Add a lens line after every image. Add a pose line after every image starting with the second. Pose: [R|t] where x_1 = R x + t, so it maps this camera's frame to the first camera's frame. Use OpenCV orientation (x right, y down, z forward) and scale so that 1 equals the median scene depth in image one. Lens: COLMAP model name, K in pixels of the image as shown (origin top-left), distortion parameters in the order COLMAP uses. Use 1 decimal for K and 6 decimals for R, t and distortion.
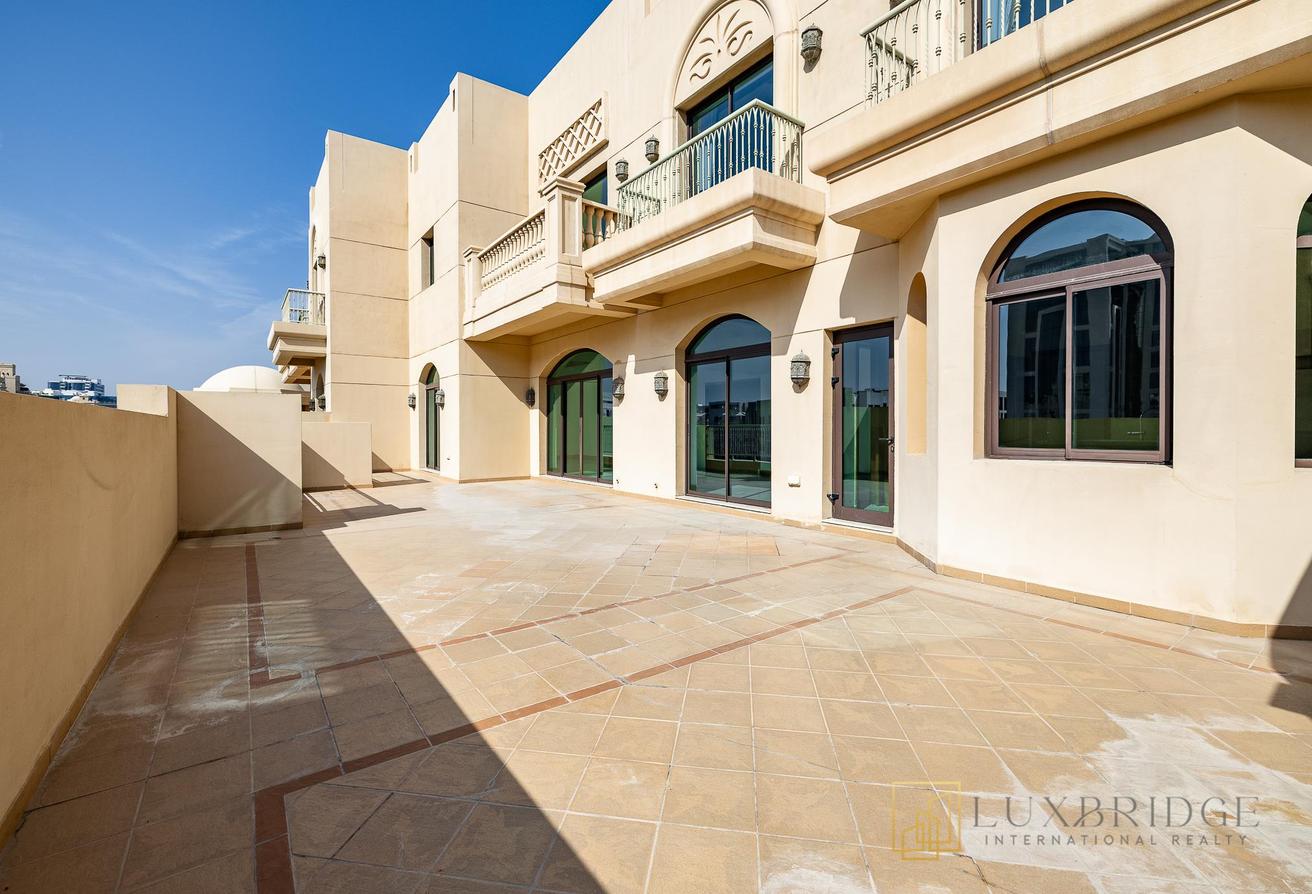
lens RADIAL K [[557.7, 0, 651.9], [0, 557.7, 429.4], [0, 0, 1]] dist [-0.008267, -0.000427]
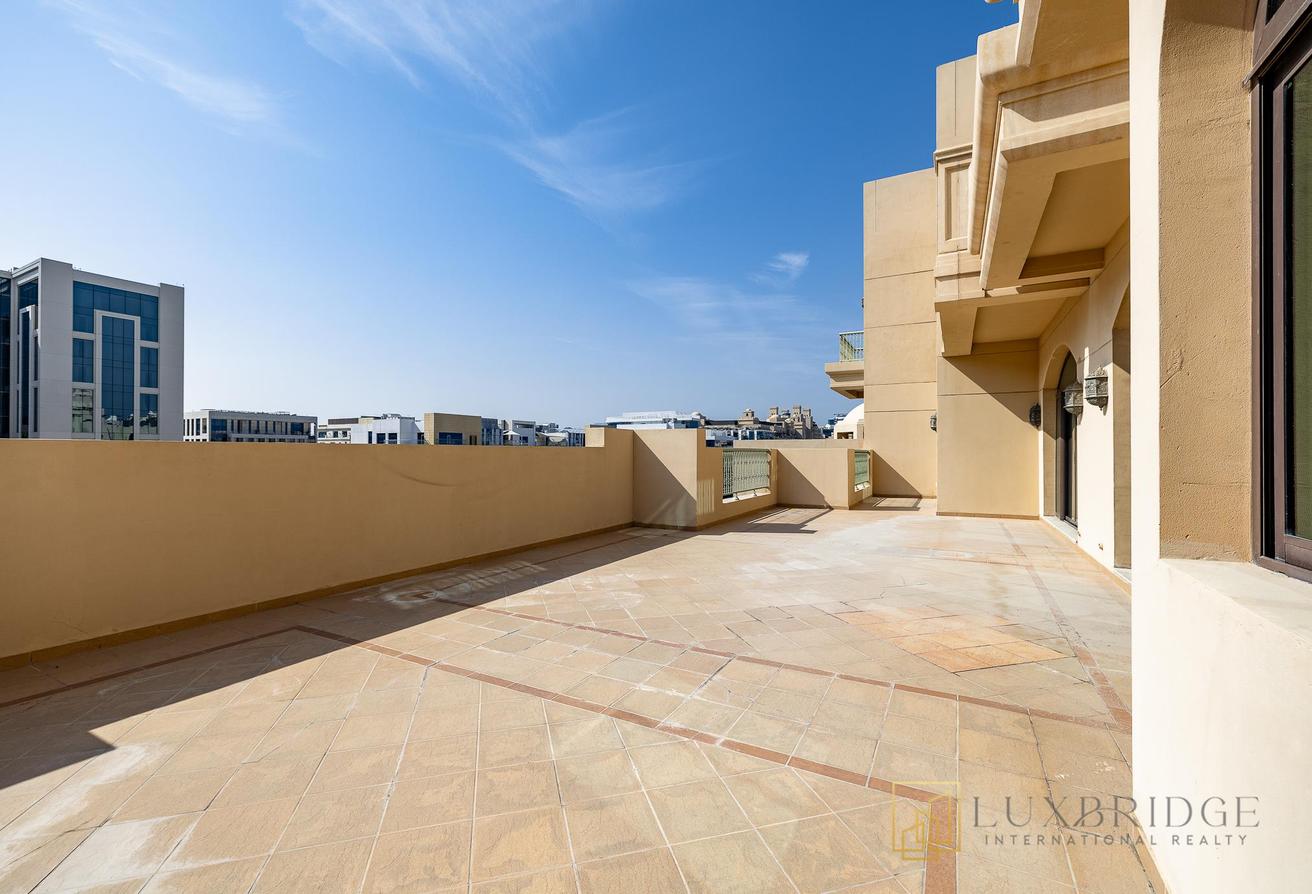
lens RADIAL K [[550.7, 0, 656.0], [0, 550.7, 447.0], [0, 0, 1]] dist [0.000123, -0.000077]
pose [[0.428315, -0.006329, -0.903607, 0.921406], [-0.004392, 0.999949, -0.009086, -0.015240], [0.903619, 0.007860, 0.428266, 0.668065]]
